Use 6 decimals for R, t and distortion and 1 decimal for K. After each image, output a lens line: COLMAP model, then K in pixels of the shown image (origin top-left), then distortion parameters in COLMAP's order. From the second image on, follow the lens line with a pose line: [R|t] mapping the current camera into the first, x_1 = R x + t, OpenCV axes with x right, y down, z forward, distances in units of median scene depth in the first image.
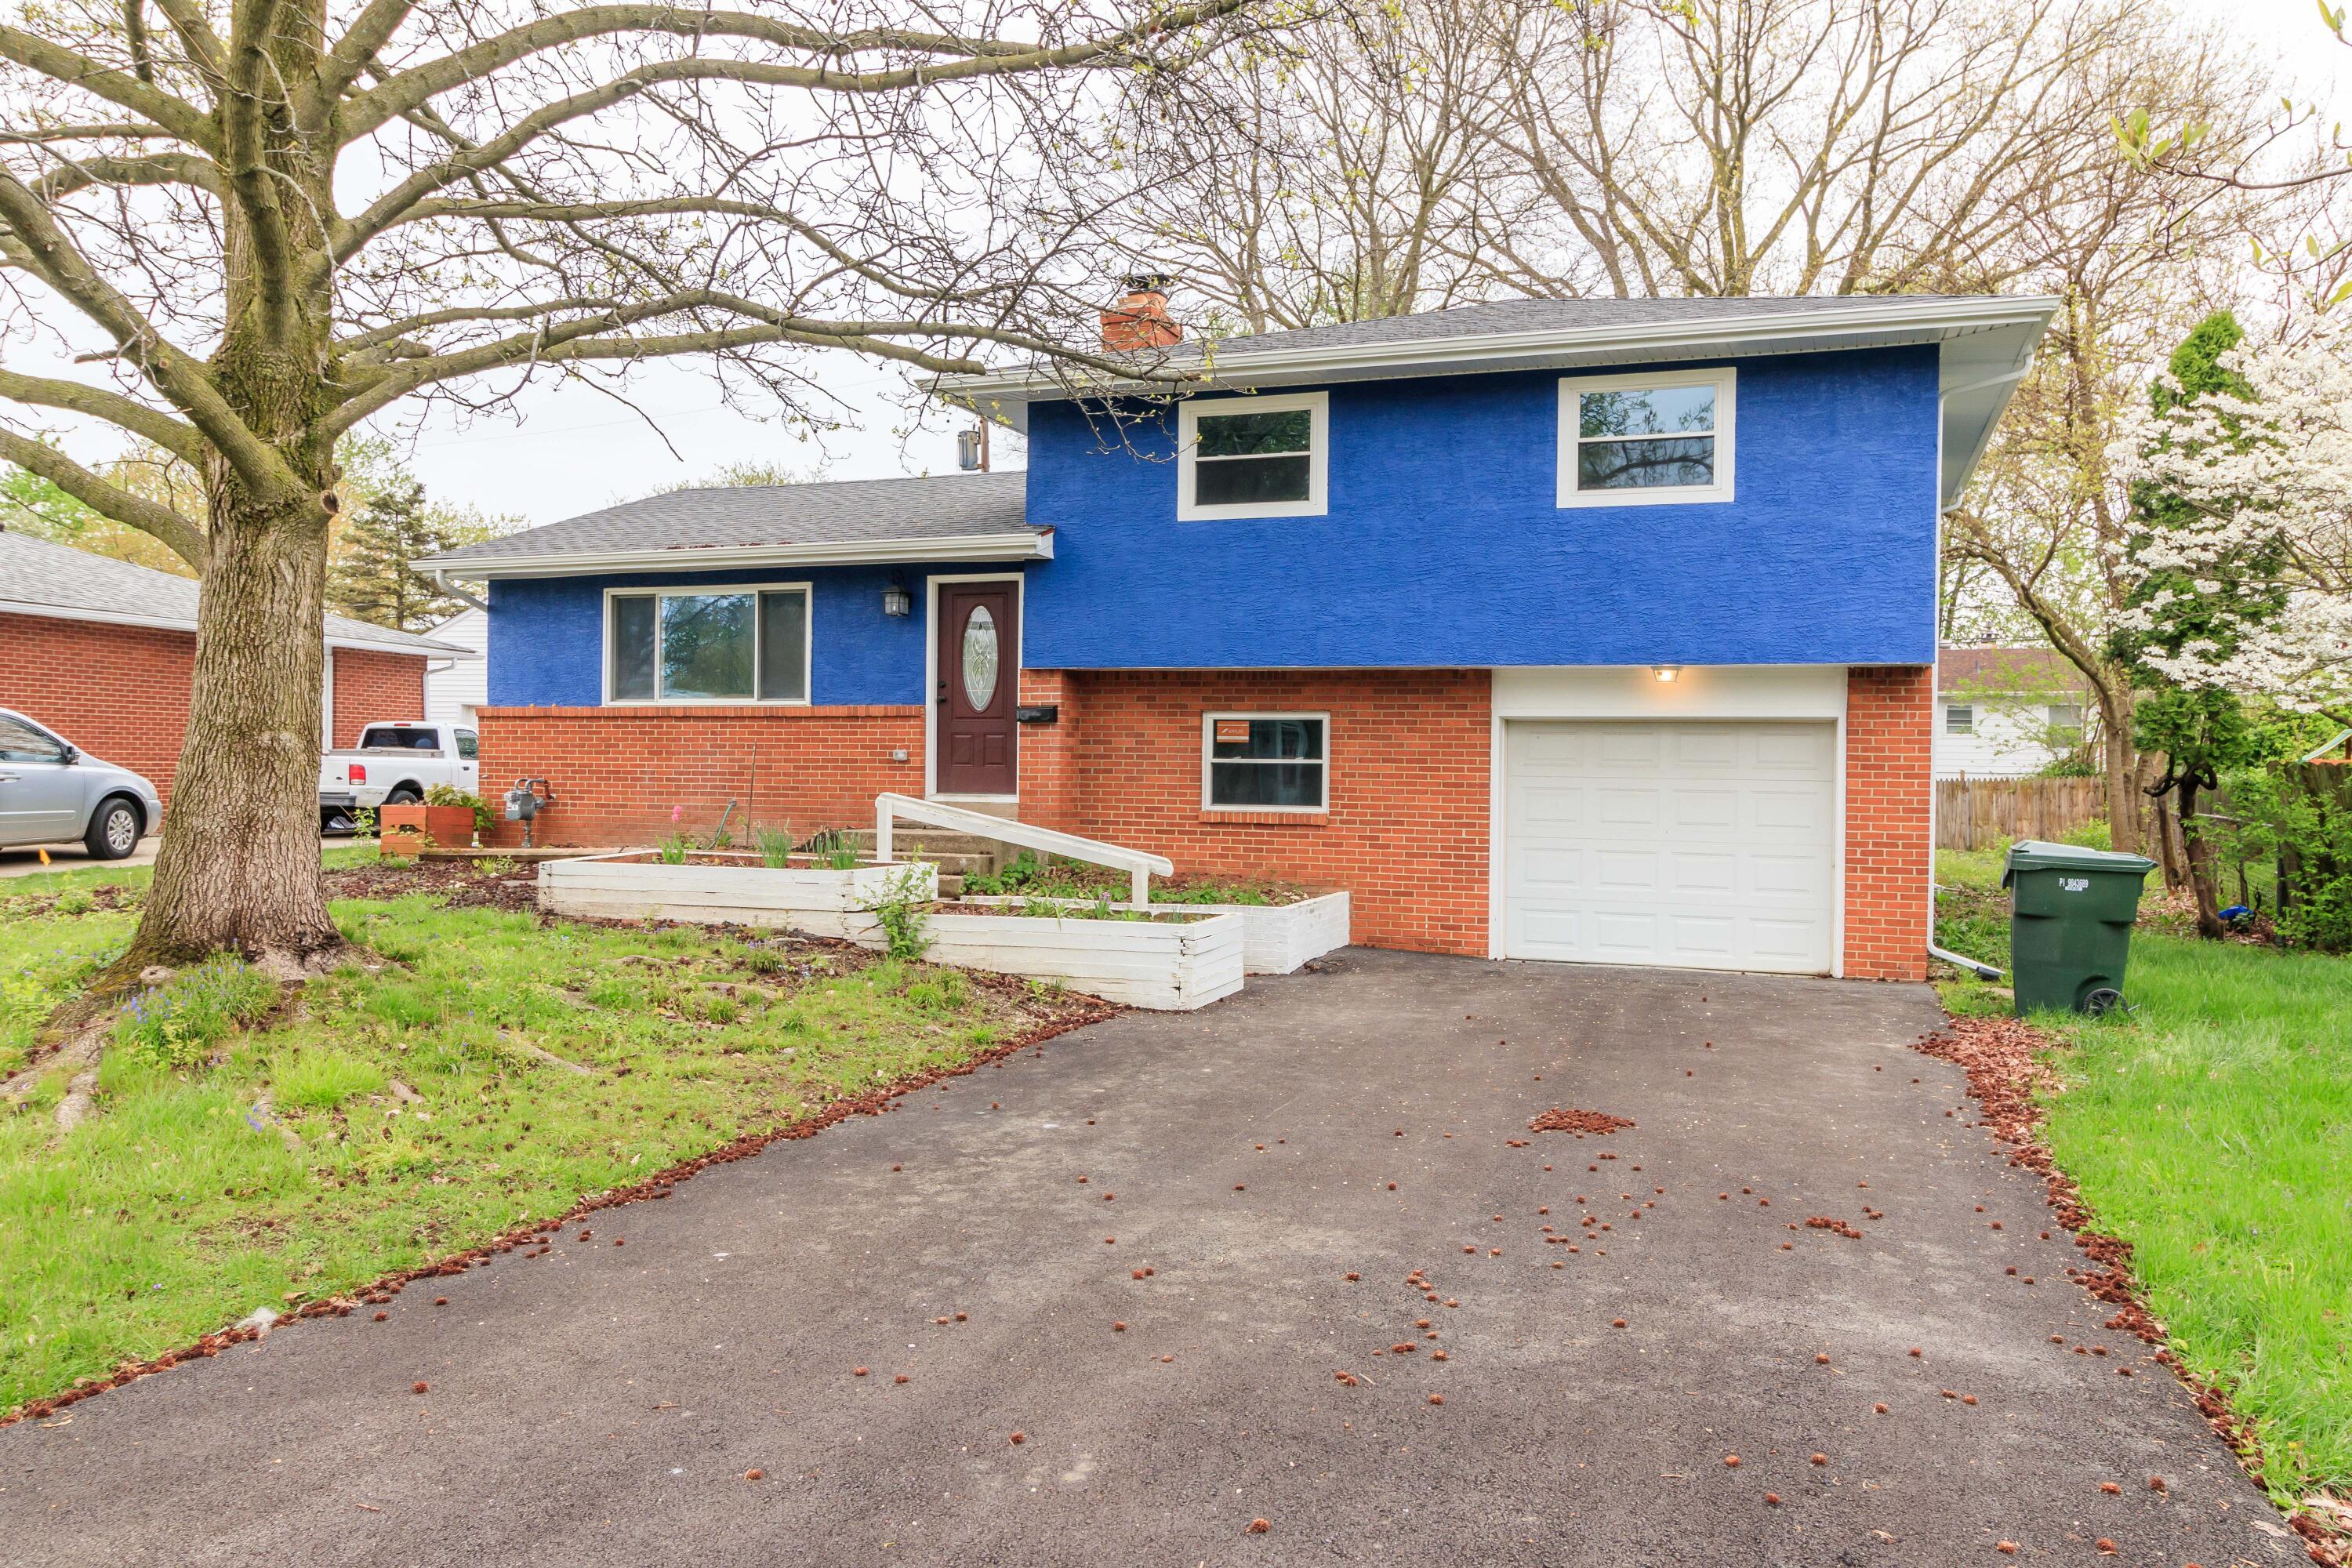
lens RADIAL K [[1709.8, 0, 1176.7], [0, 1709.8, 779.4], [0, 0, 1]] dist [0.002005, 0.002056]
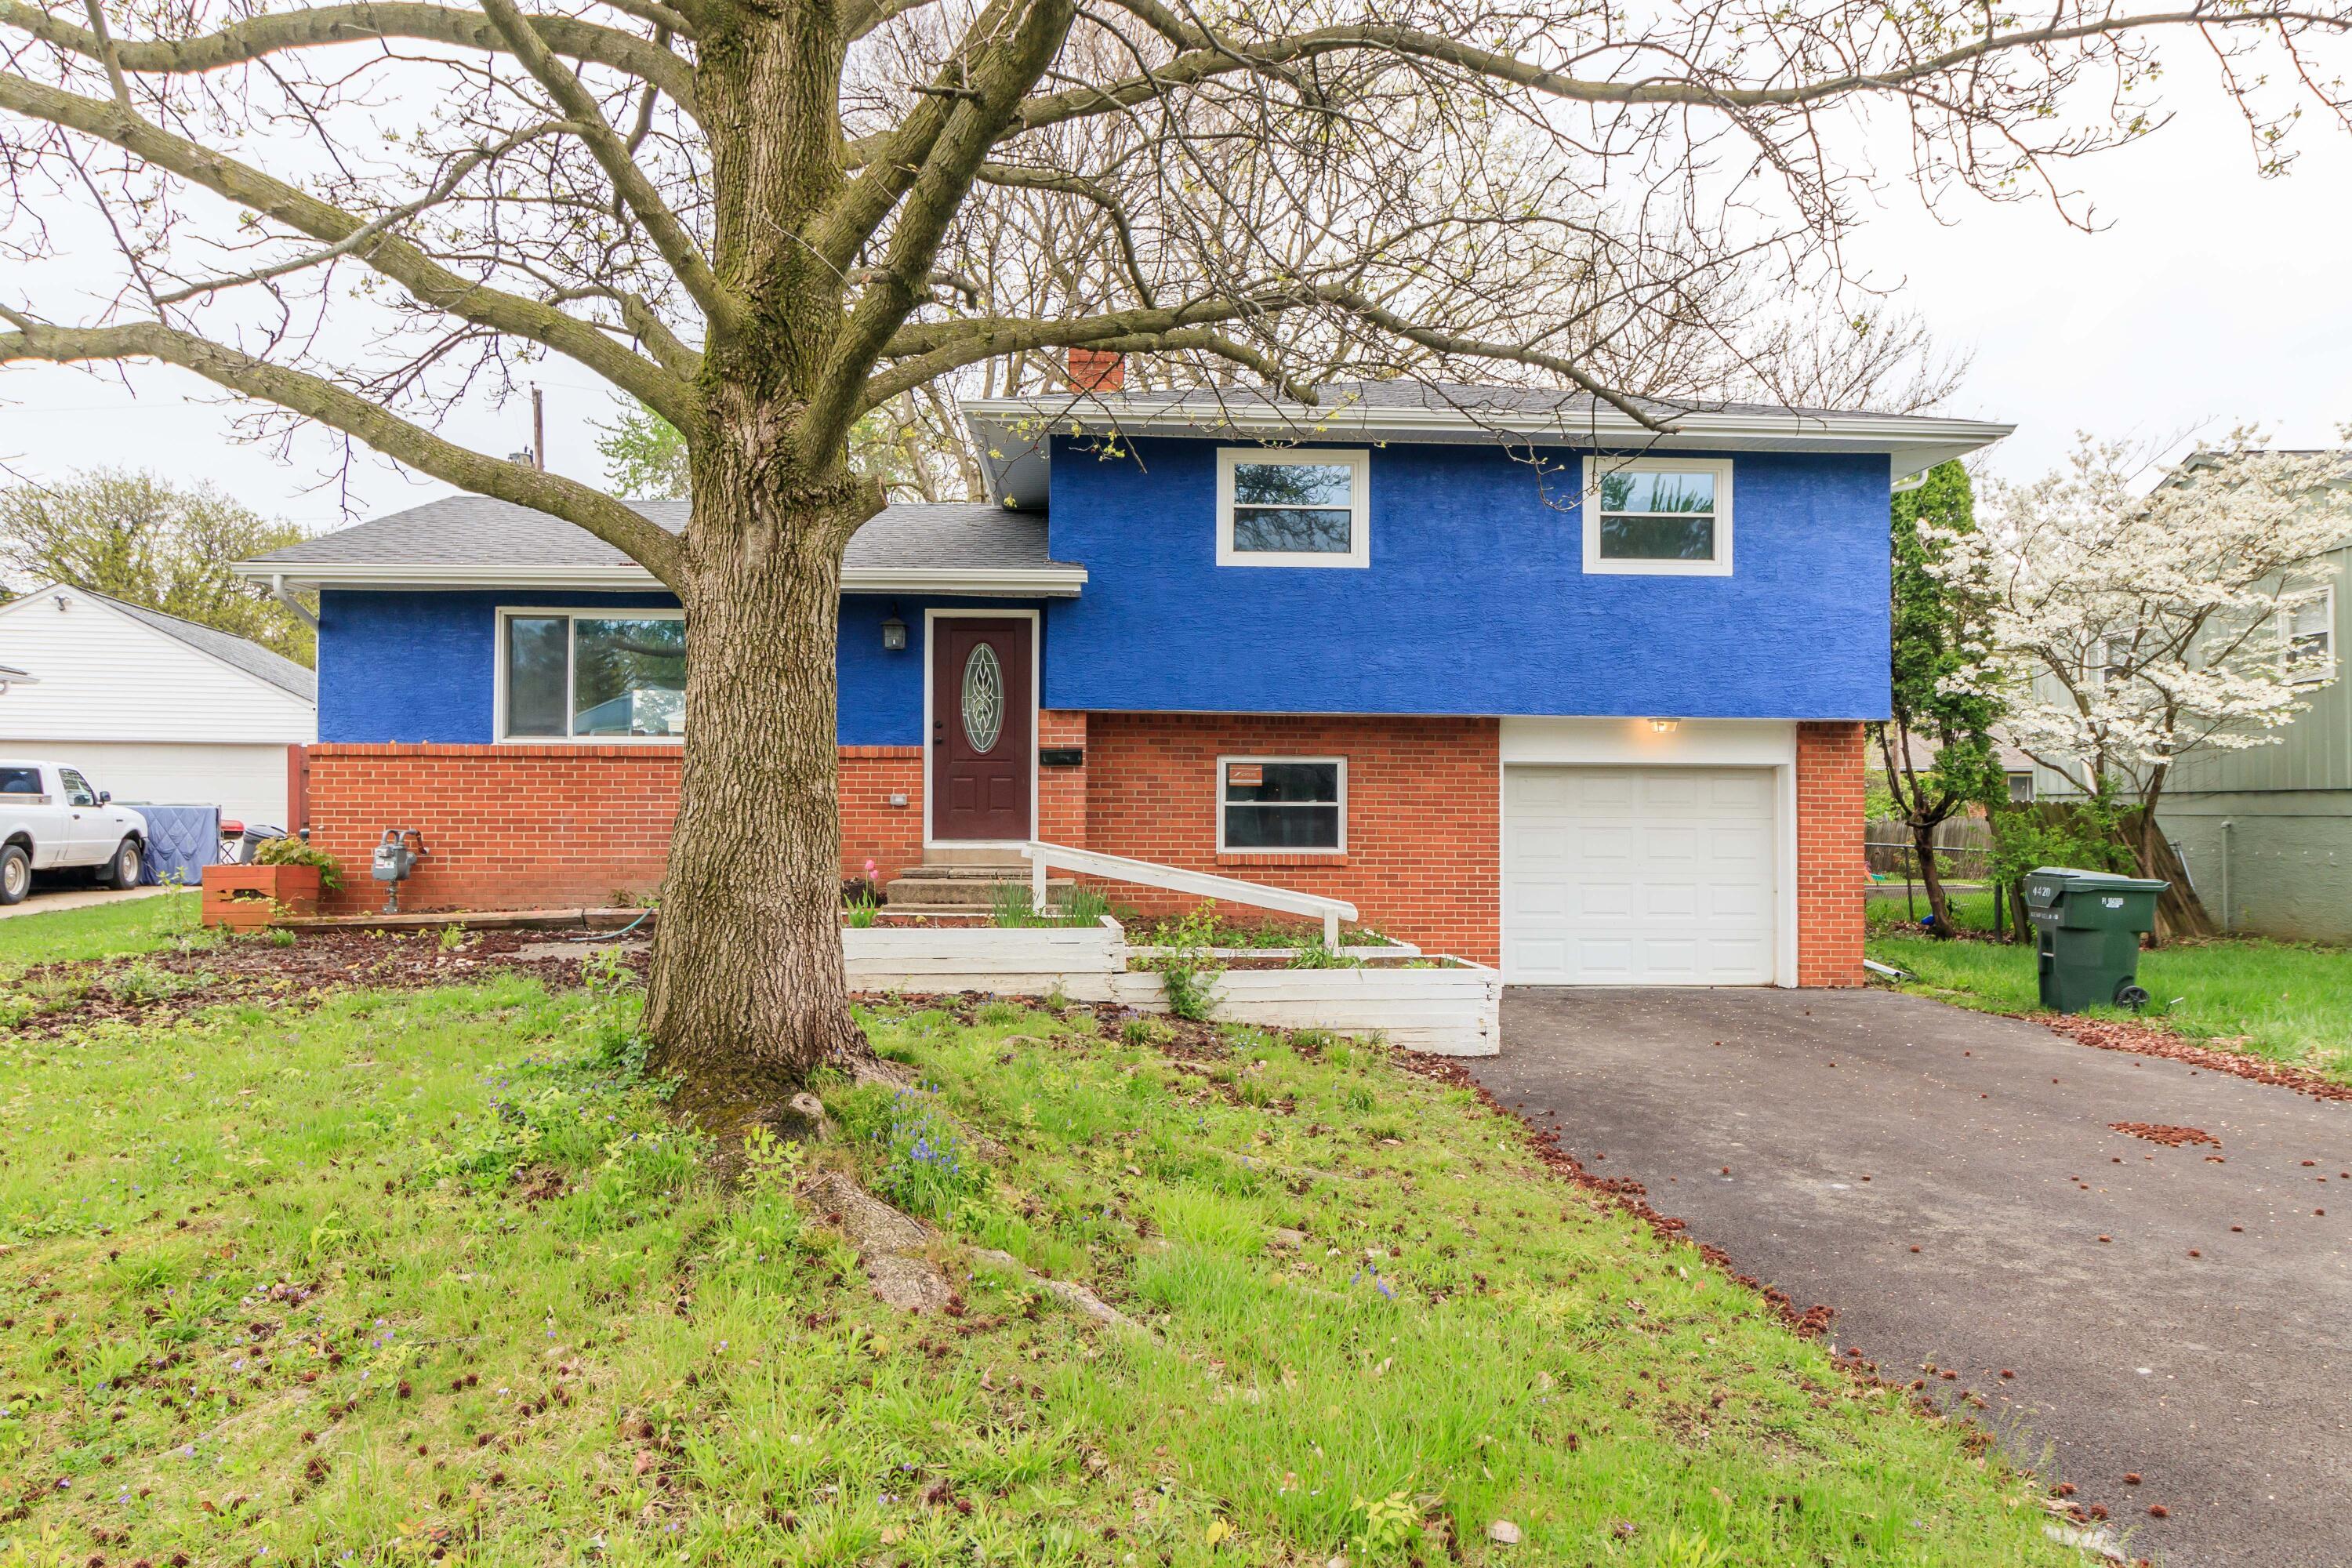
lens RADIAL K [[1581.4, 0, 1175.5], [0, 1581.4, 786.2], [0, 0, 1]] dist [-0.002205, 0.006565]
pose [[0.916648, -0.001485, 0.399693, -0.394164], [0.008584, 0.999836, -0.015972, -0.007076], [-0.399604, 0.018071, 0.916510, 0.162471]]
